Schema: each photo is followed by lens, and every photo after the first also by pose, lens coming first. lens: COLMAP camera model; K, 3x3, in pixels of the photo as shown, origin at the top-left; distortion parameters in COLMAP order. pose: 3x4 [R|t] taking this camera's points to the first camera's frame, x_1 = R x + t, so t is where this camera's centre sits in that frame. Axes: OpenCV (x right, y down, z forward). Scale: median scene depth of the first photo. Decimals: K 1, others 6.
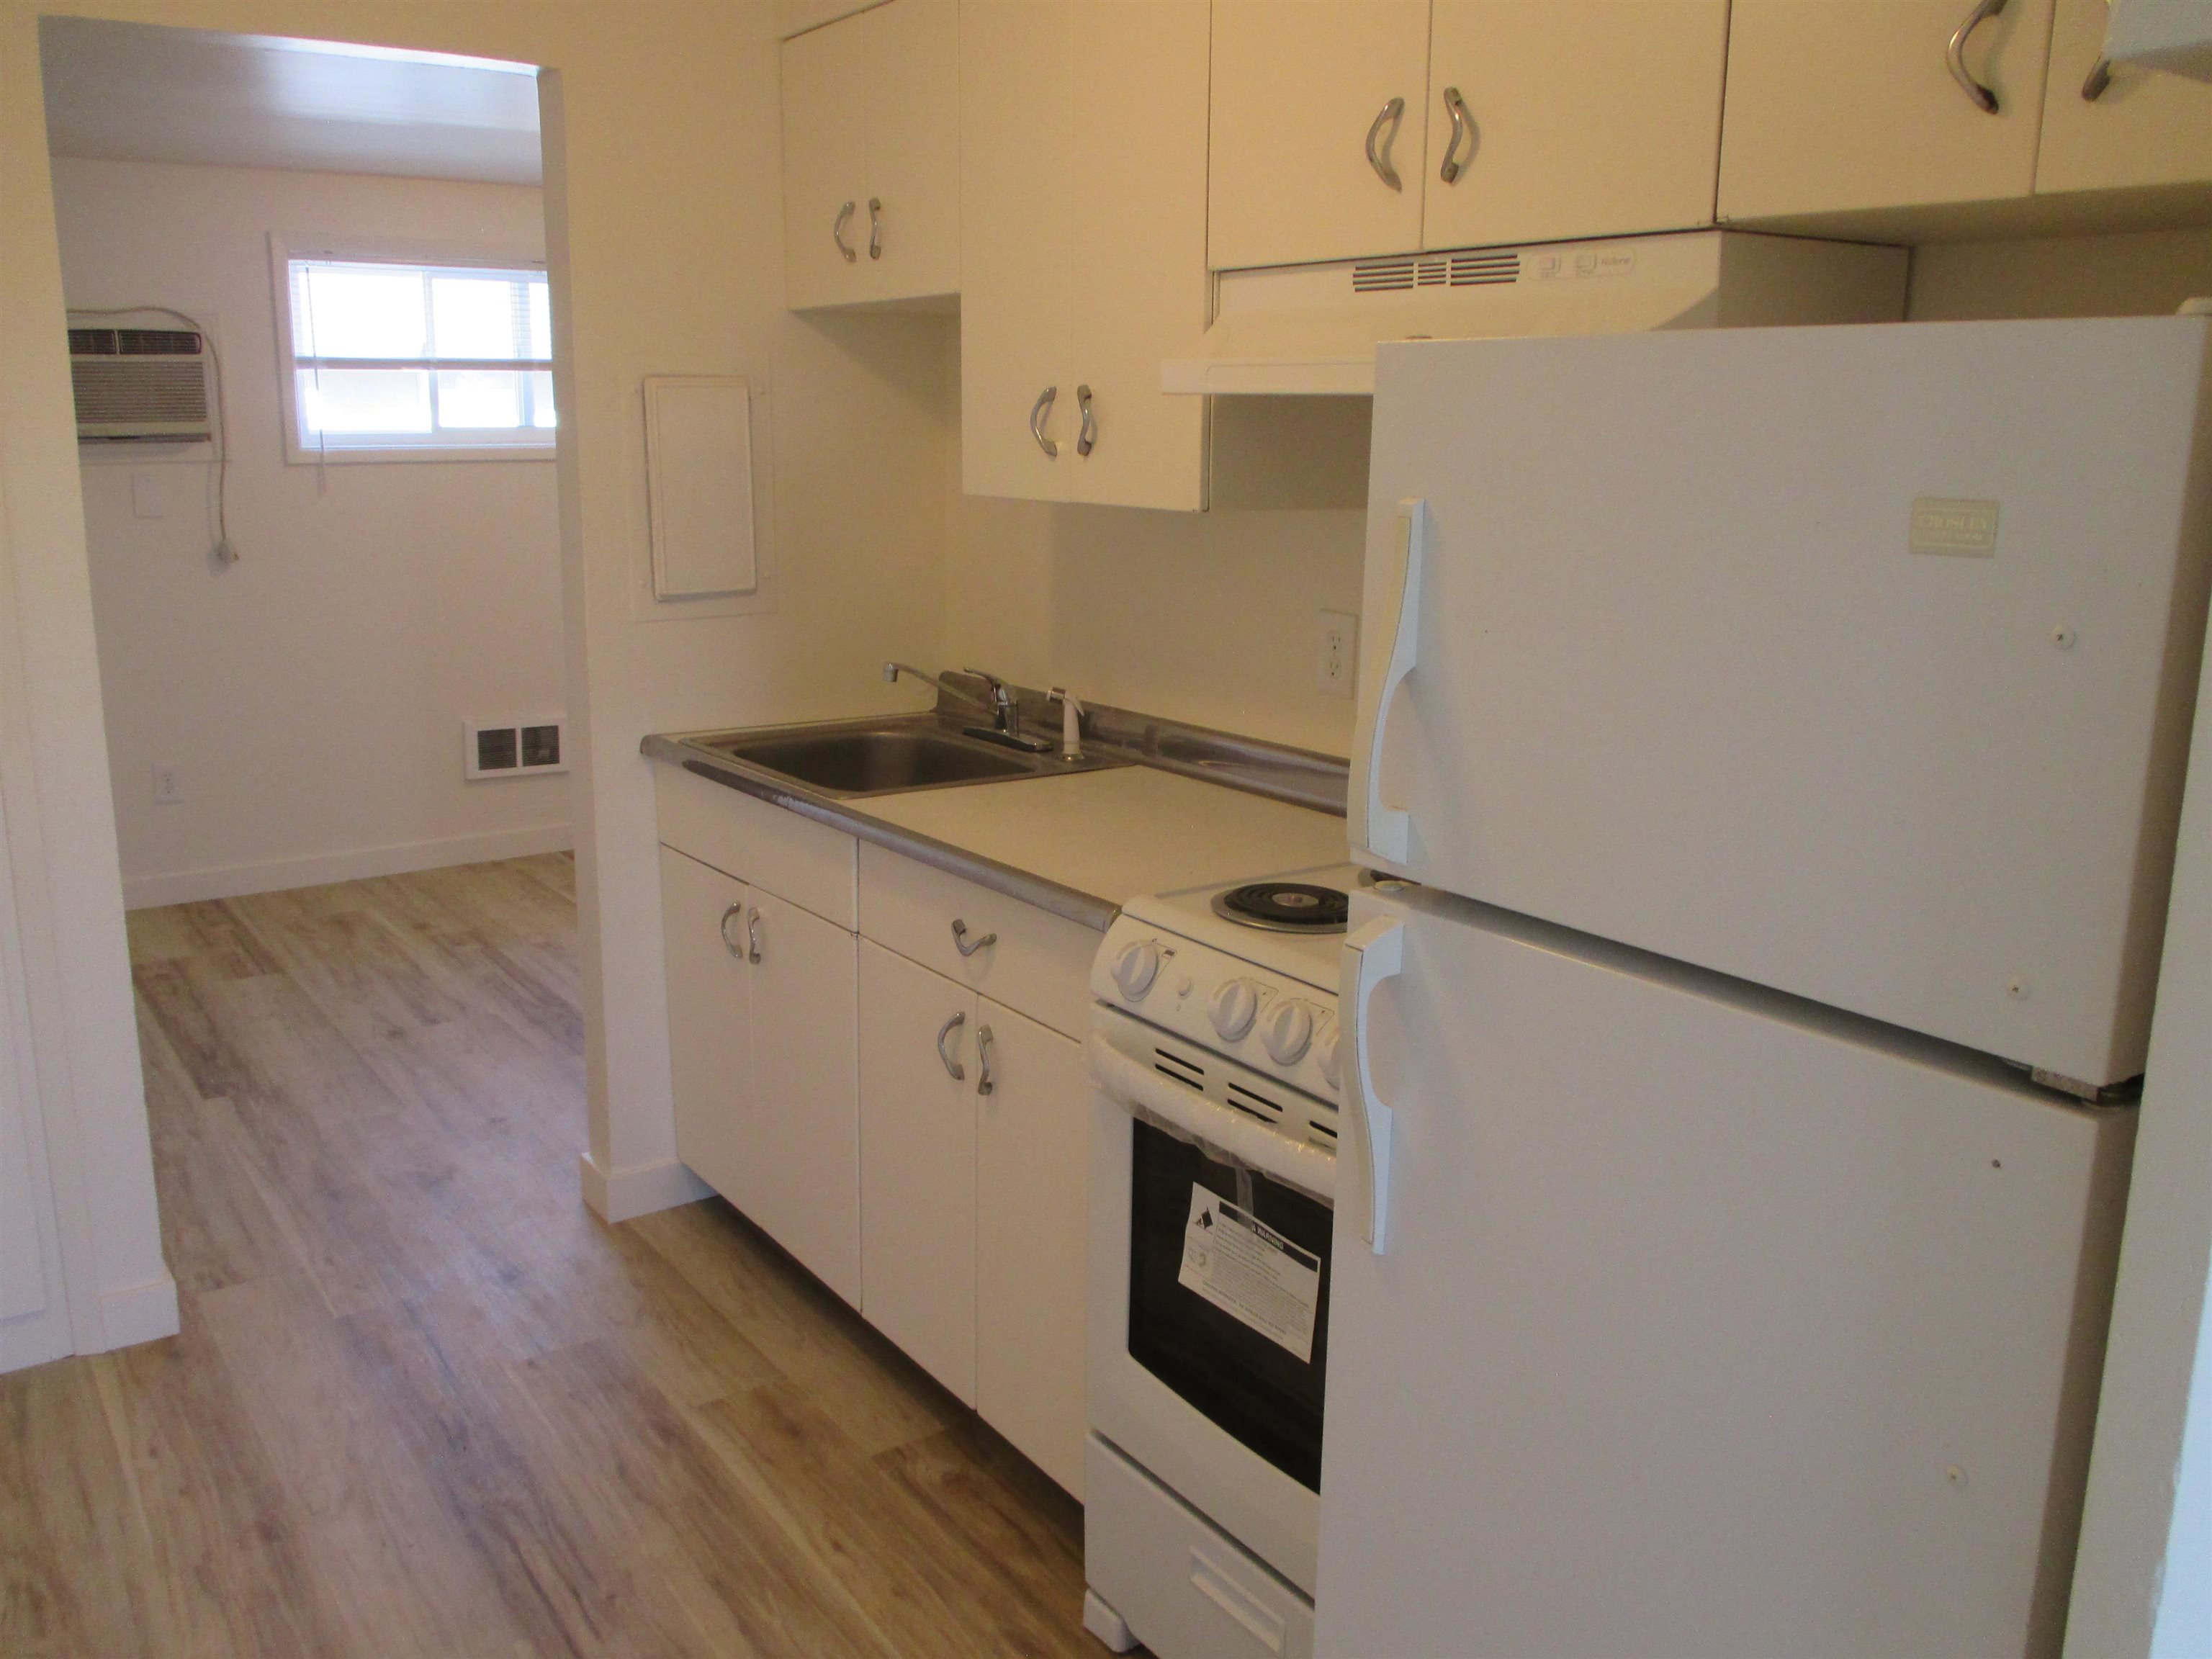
lens RADIAL K [[1839.8, 0, 1094.4], [0, 1839.8, 771.1], [0, 0, 1]] dist [-0.026625, 0.008796]
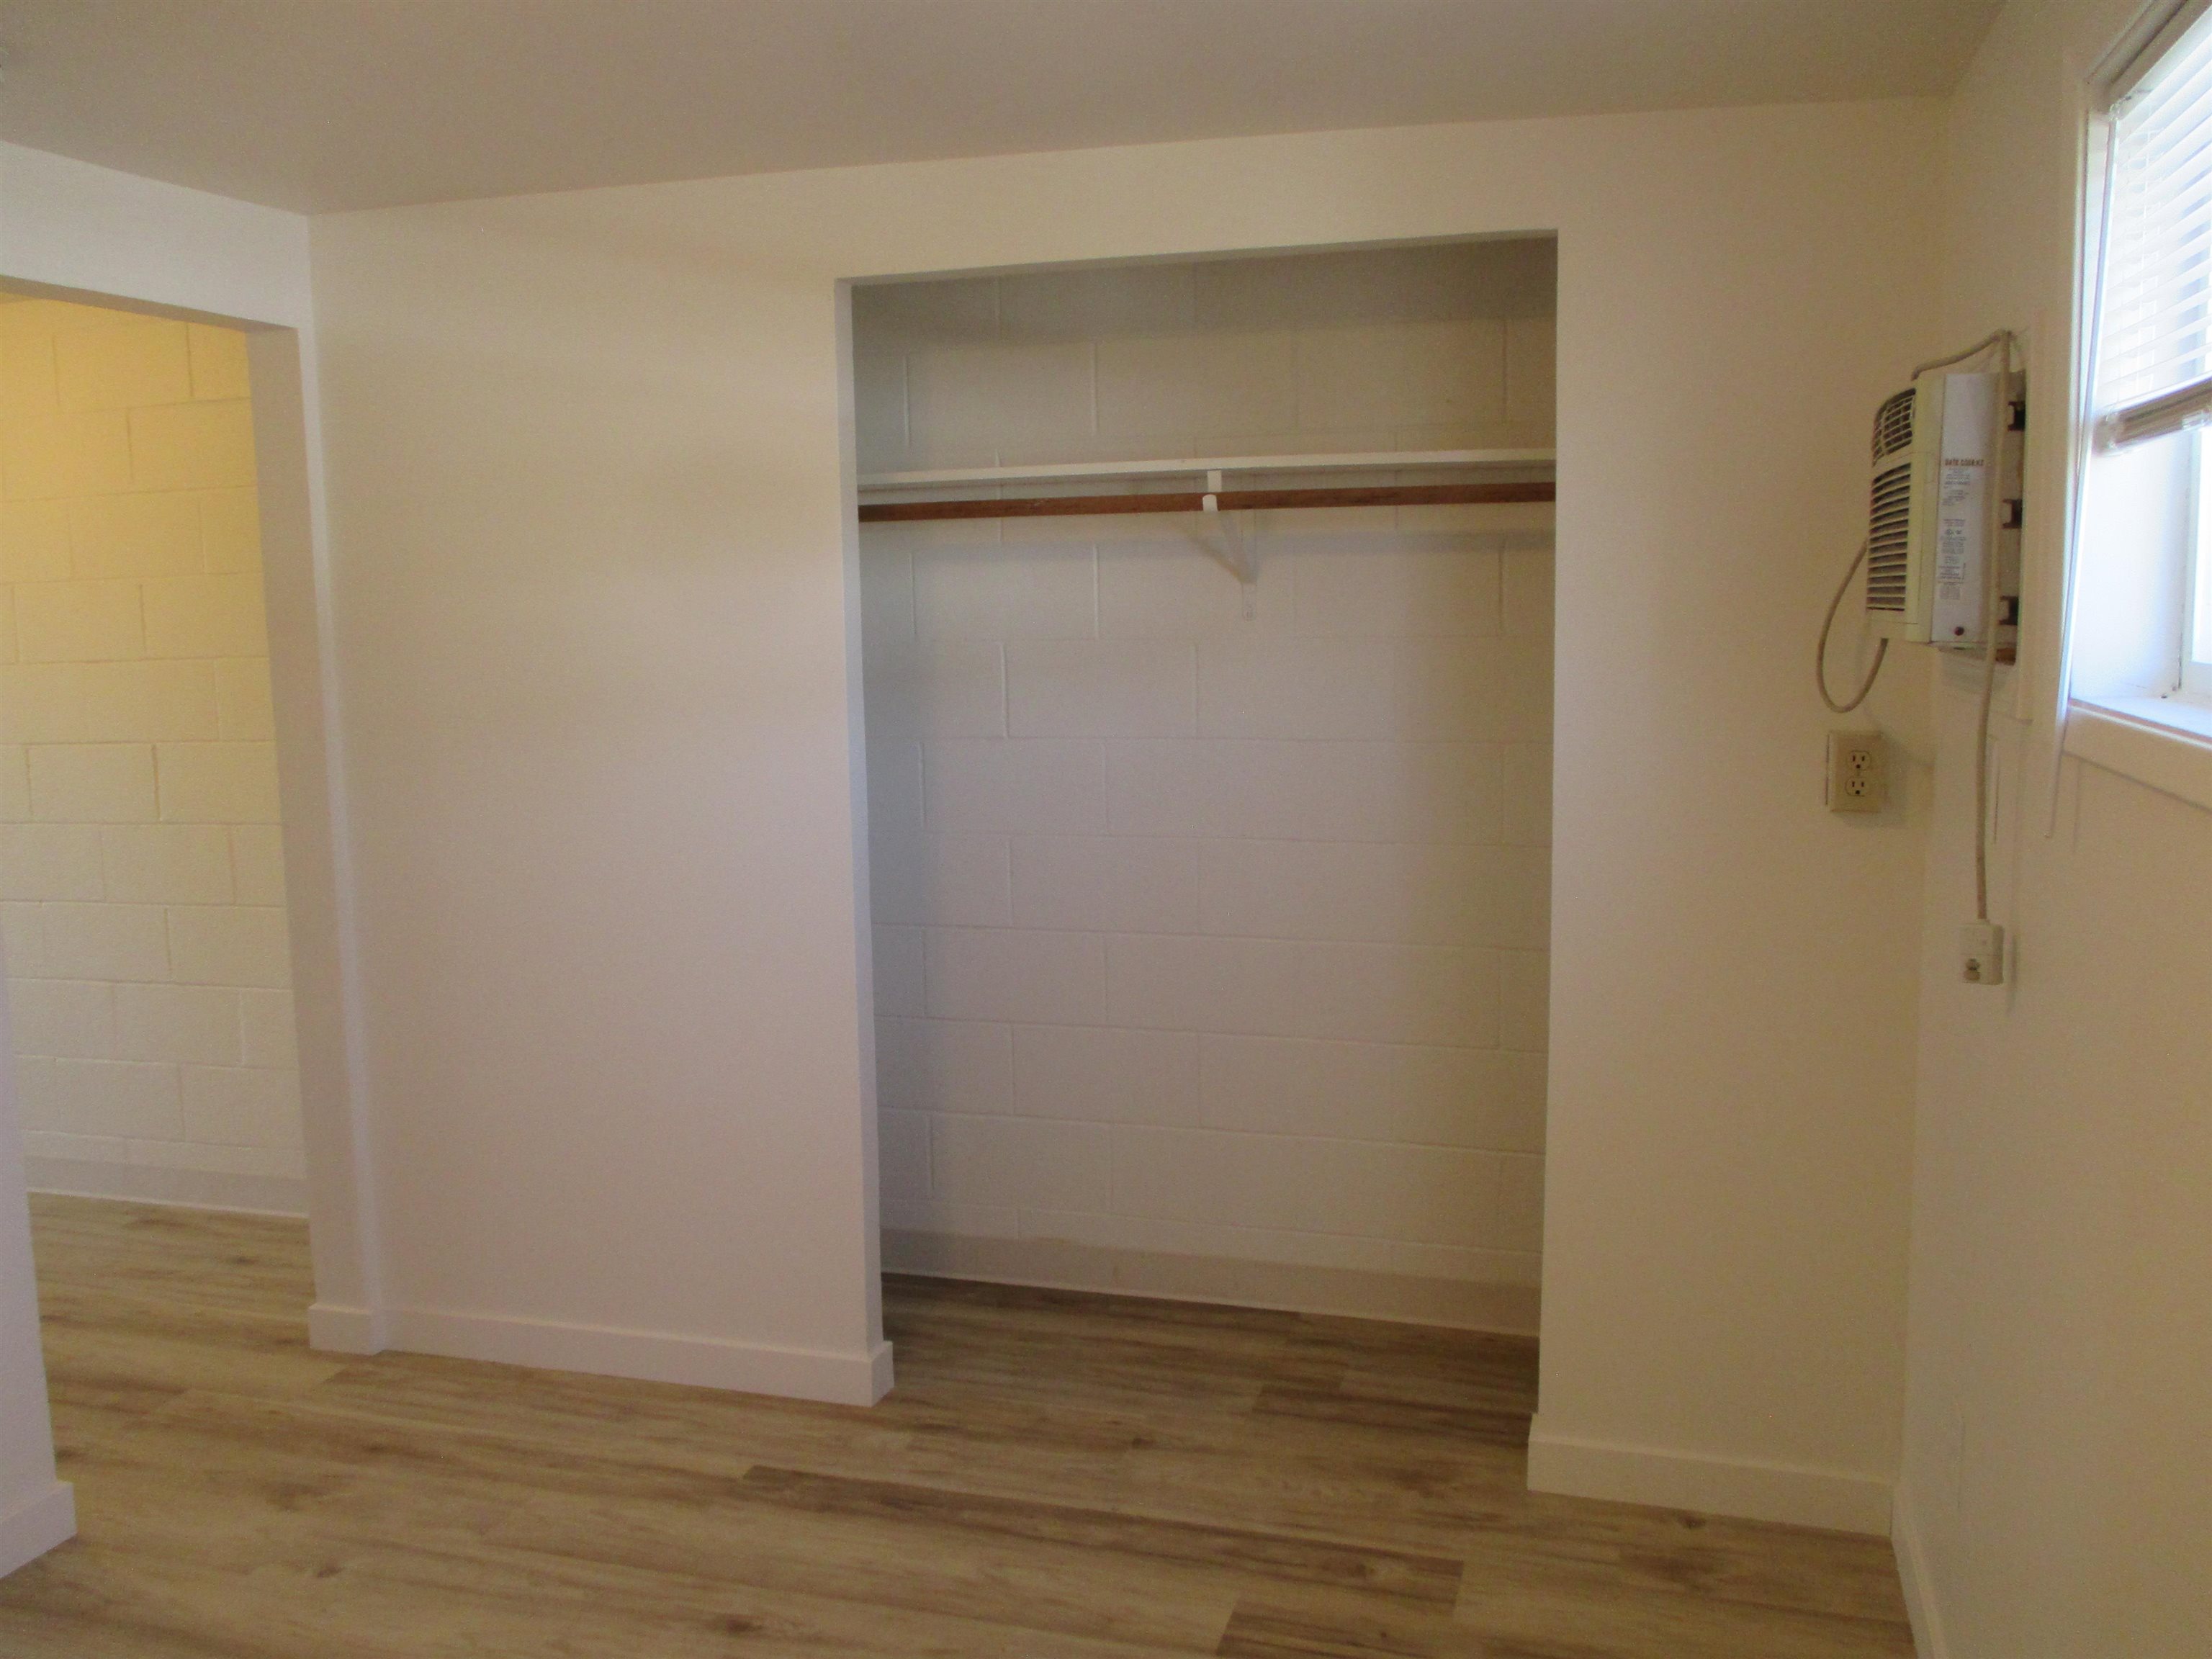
lens RADIAL K [[1840.2, 0, 1108.4], [0, 1840.2, 794.7], [0, 0, 1]] dist [-0.015266, -0.004307]
pose [[-0.782819, 0.078574, -0.617269, -0.121340], [-0.102555, 0.962138, 0.252533, -0.275974], [0.613741, 0.260992, -0.745121, 1.403990]]
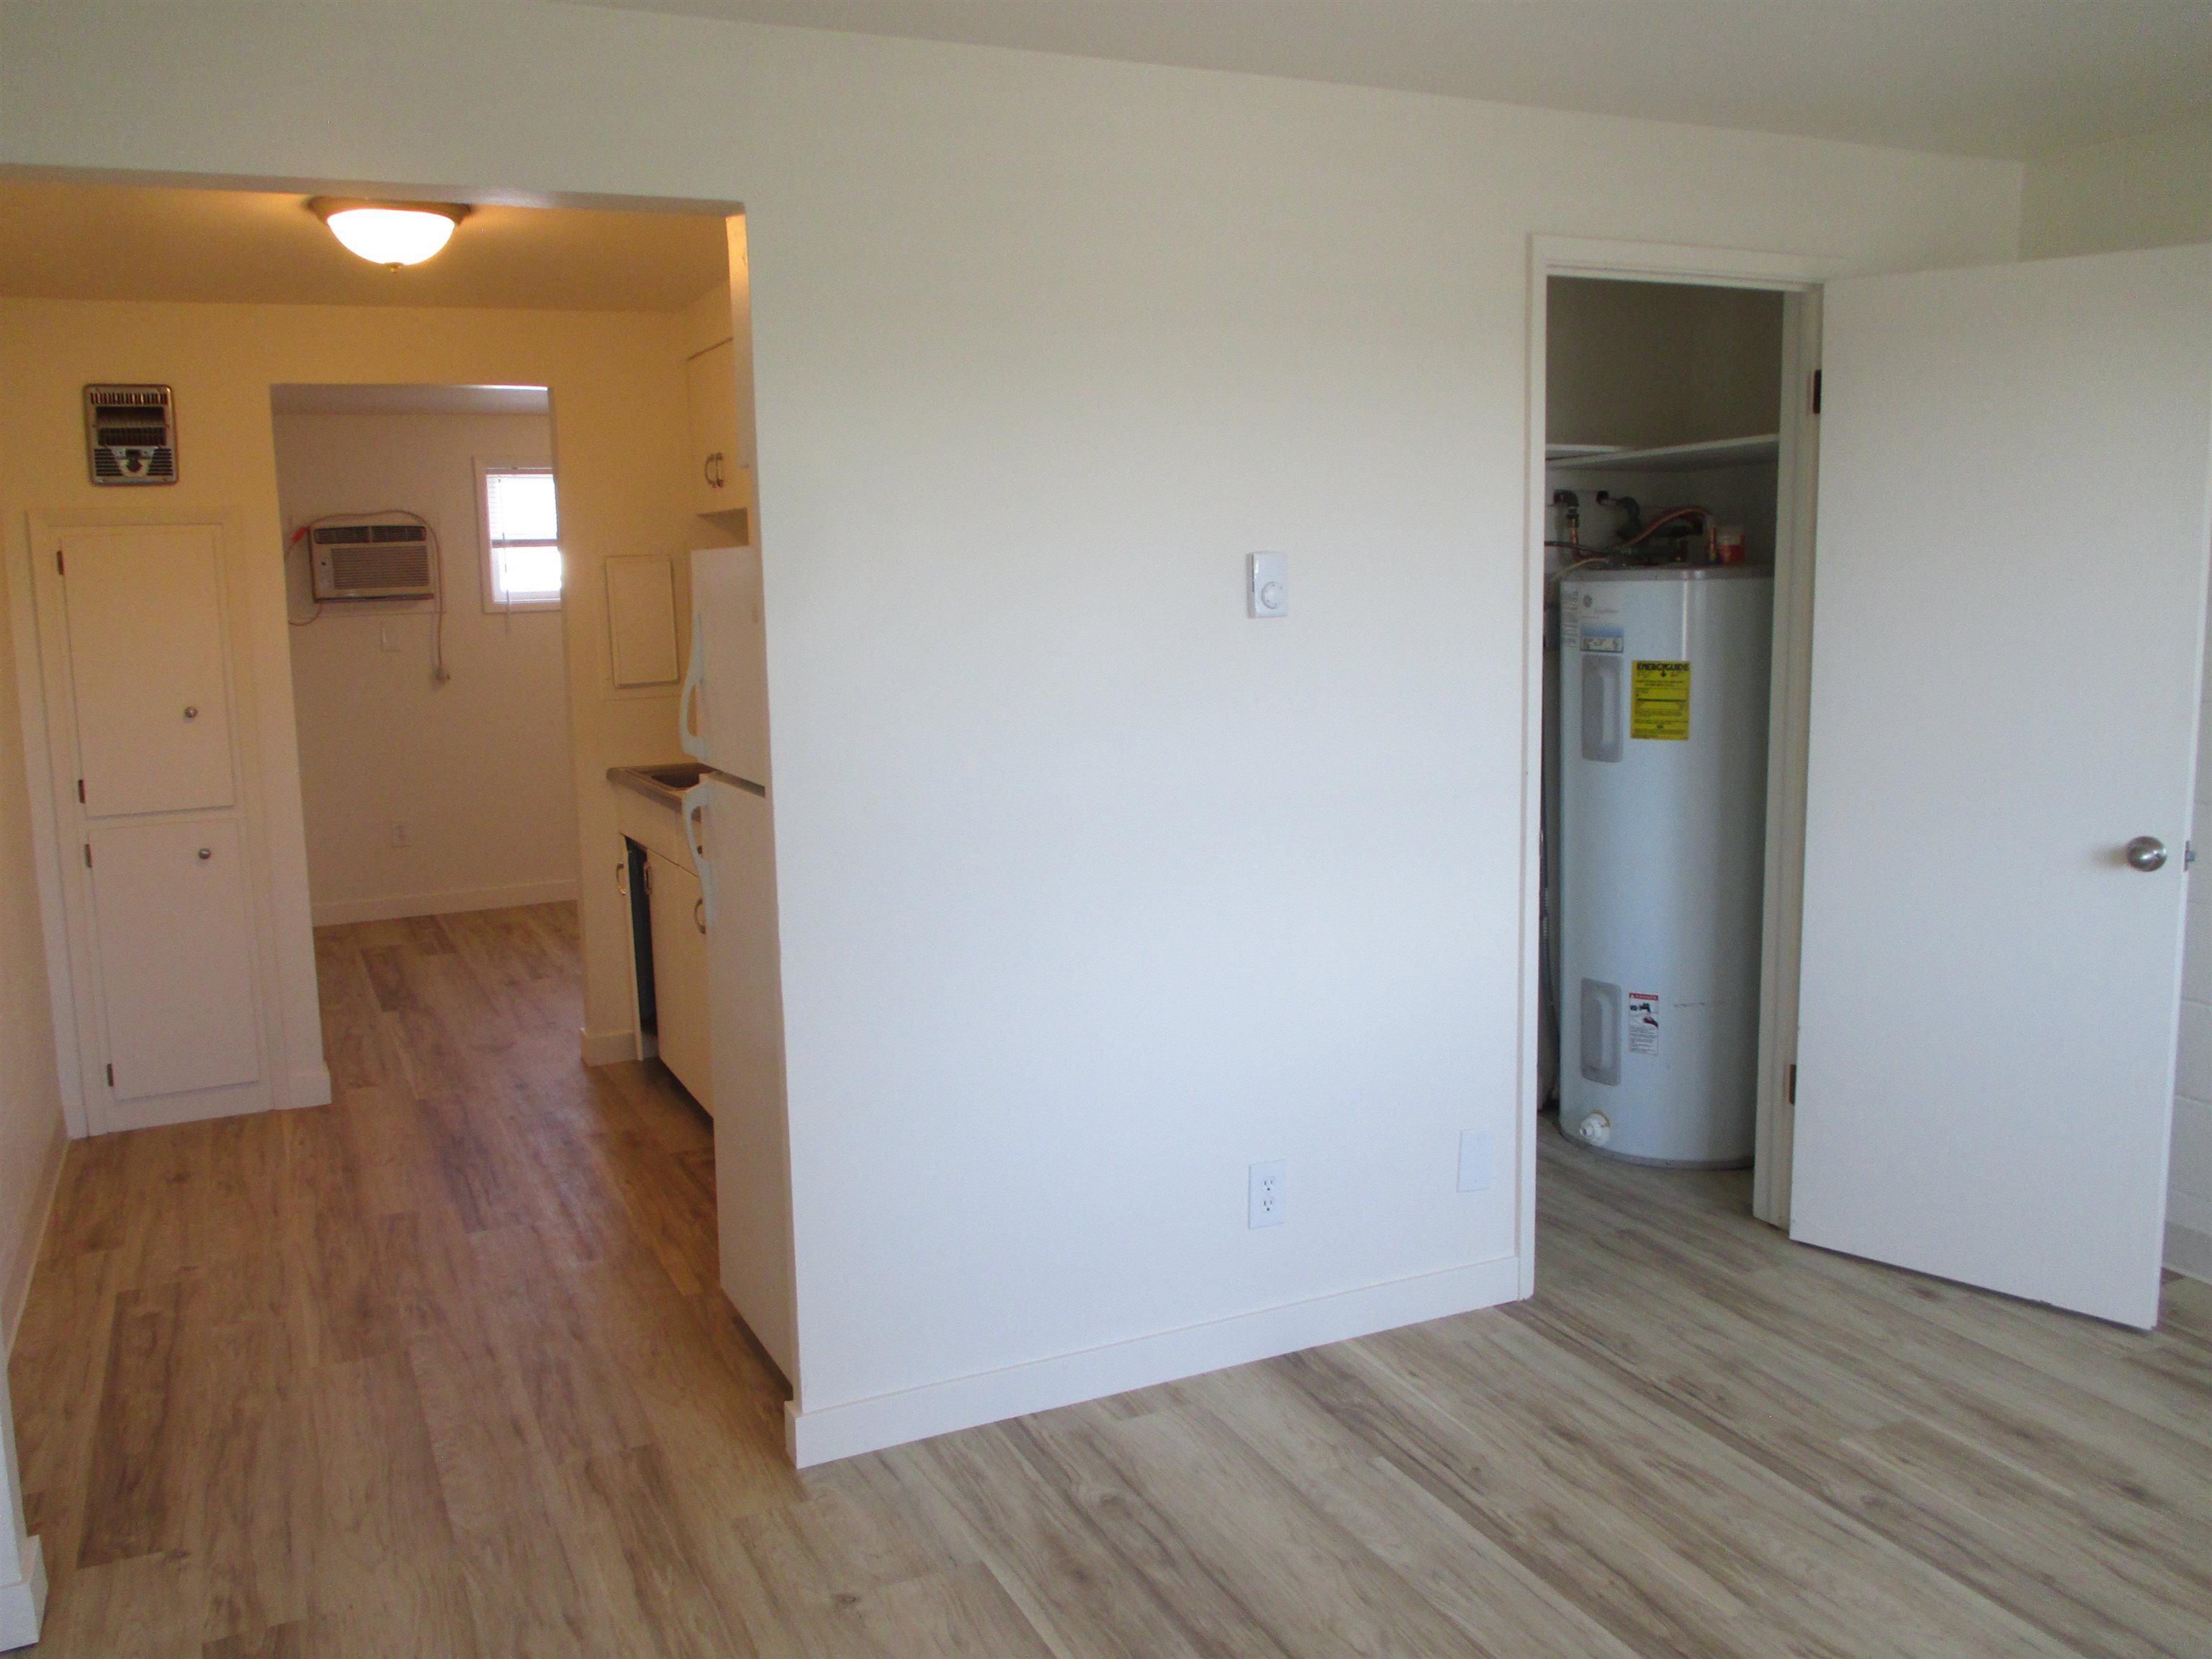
lens RADIAL K [[1843.6, 0, 1016.0], [0, 1843.6, 765.6], [0, 0, 1]] dist [0.055187, -0.003295]
pose [[0.978361, -0.009760, -0.206674, 0.334325], [-0.005989, 0.997133, -0.075438, 0.074339], [0.206817, 0.075043, 0.975497, -0.410747]]
